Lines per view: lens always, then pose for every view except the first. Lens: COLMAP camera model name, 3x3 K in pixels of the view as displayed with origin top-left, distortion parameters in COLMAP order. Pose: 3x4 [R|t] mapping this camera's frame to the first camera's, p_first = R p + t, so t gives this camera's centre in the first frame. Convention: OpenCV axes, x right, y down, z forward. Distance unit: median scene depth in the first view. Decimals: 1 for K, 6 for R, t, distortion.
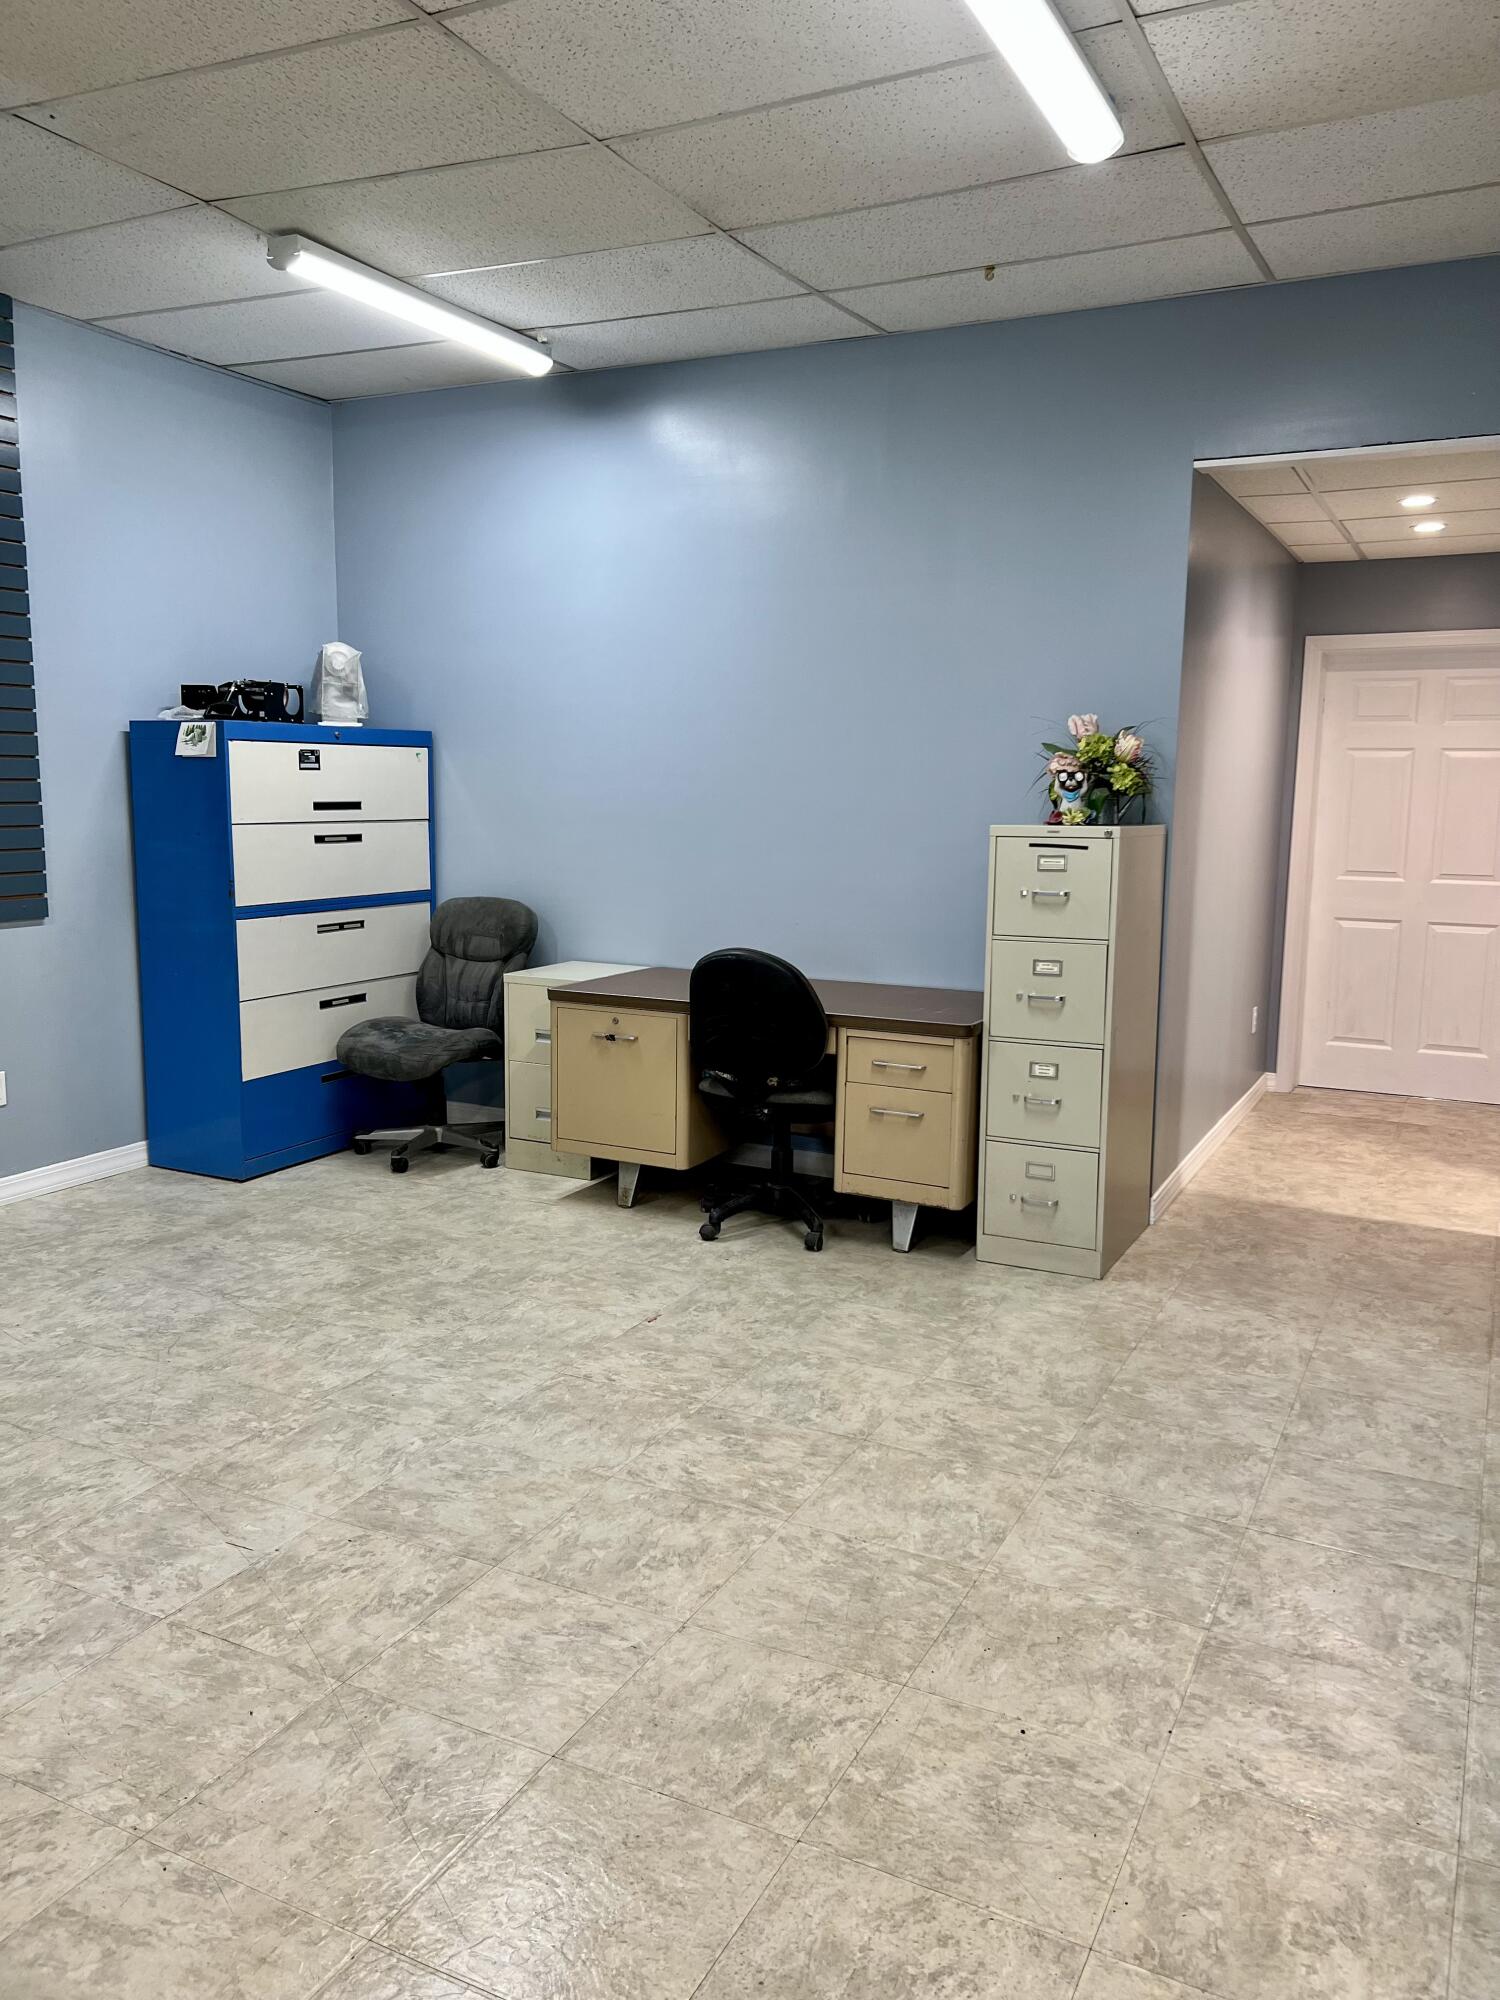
lens RADIAL K [[1504.1, 0, 750.1], [0, 1504.1, 993.8], [0, 0, 1]] dist [0.045230, -0.053039]
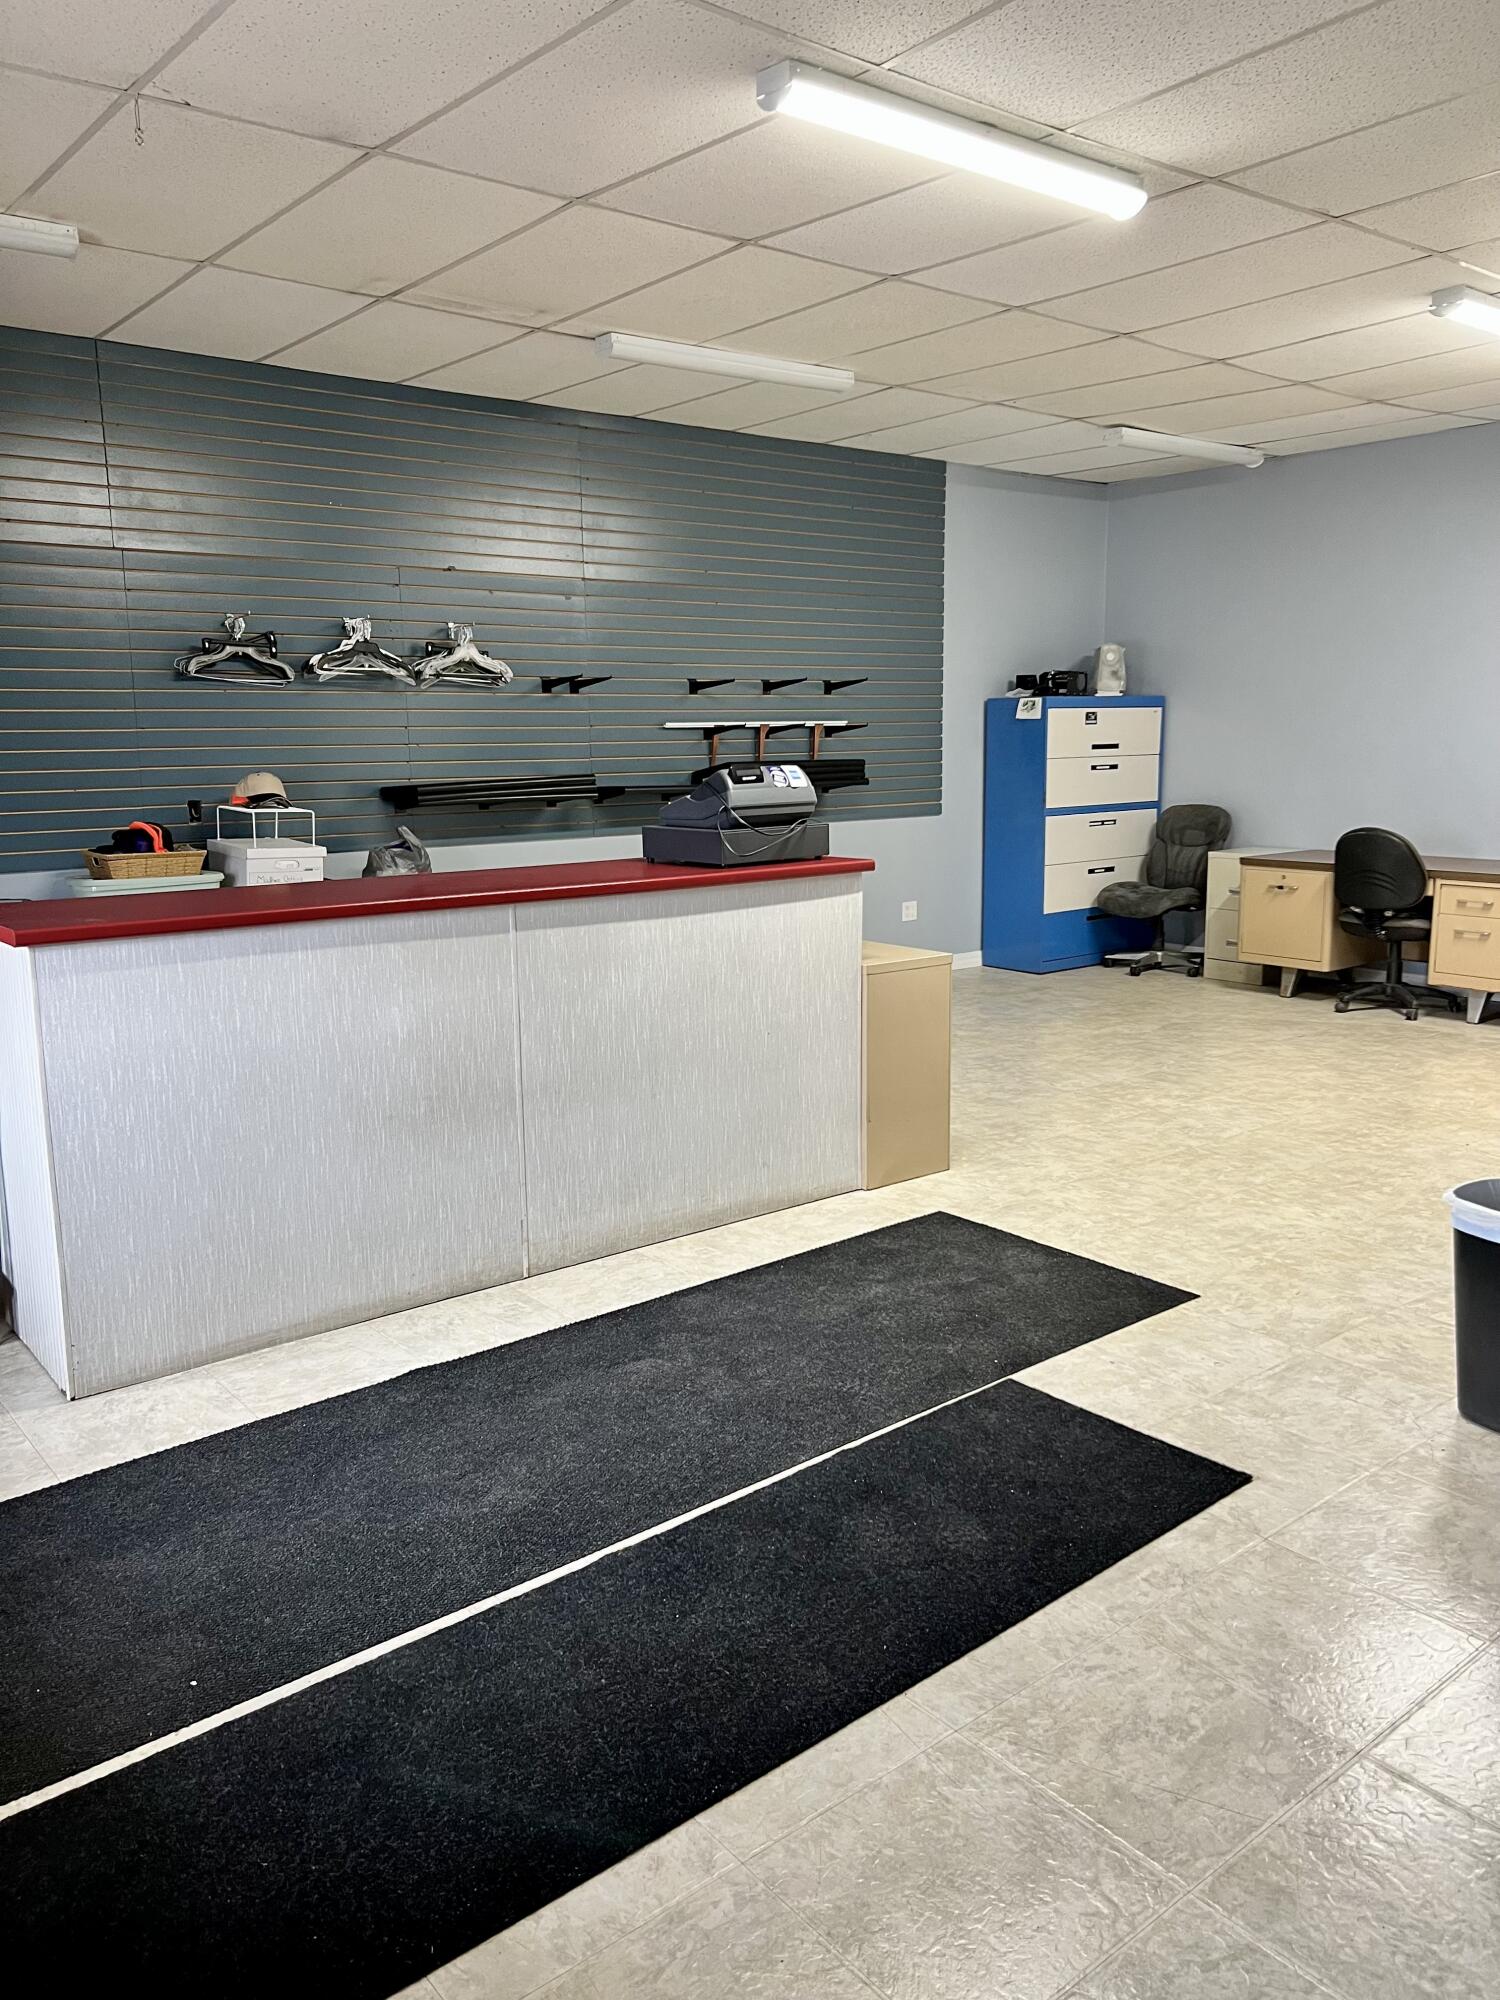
lens RADIAL K [[1504.1, 0, 751.7], [0, 1504.1, 980.0], [0, 0, 1]] dist [0.045230, -0.053039]
pose [[0.911731, 0.044600, -0.408359, 0.061026], [-0.035428, 0.998922, 0.030001, 0.110089], [0.409257, -0.012886, 0.912328, -0.768352]]
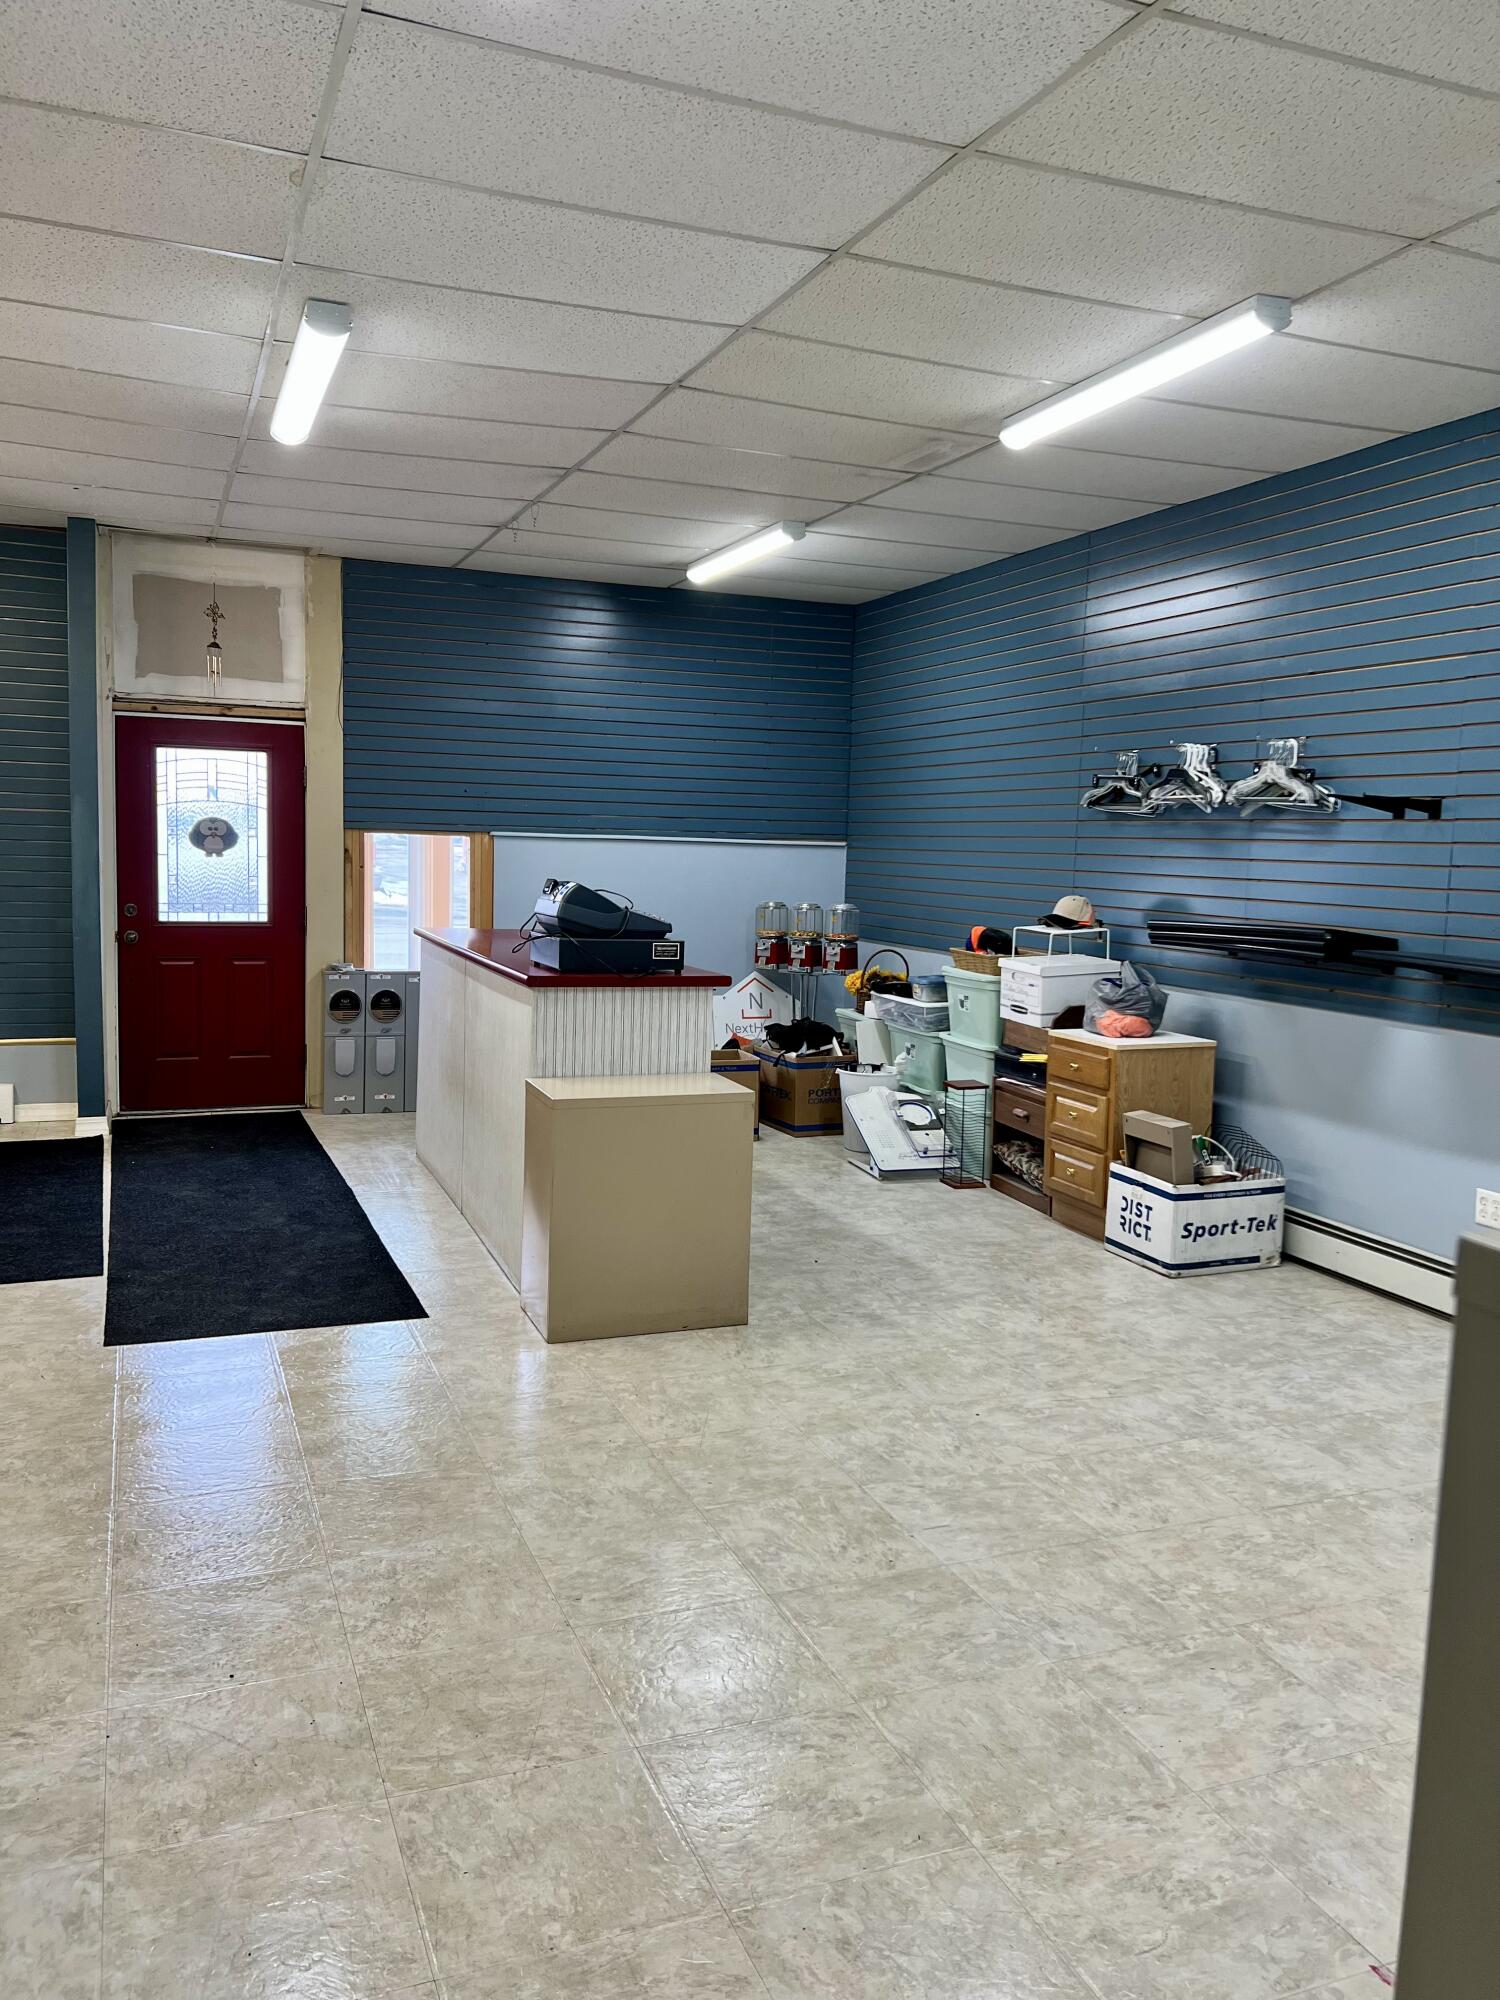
lens RADIAL K [[1504.1, 0, 760.0], [0, 1504.1, 1003.3], [0, 0, 1]] dist [0.045230, -0.053039]
pose [[-0.652989, 0.050009, -0.755715, 0.395059], [-0.145729, 0.970876, 0.190167, -0.148592], [0.743215, 0.234306, -0.626683, 0.983393]]
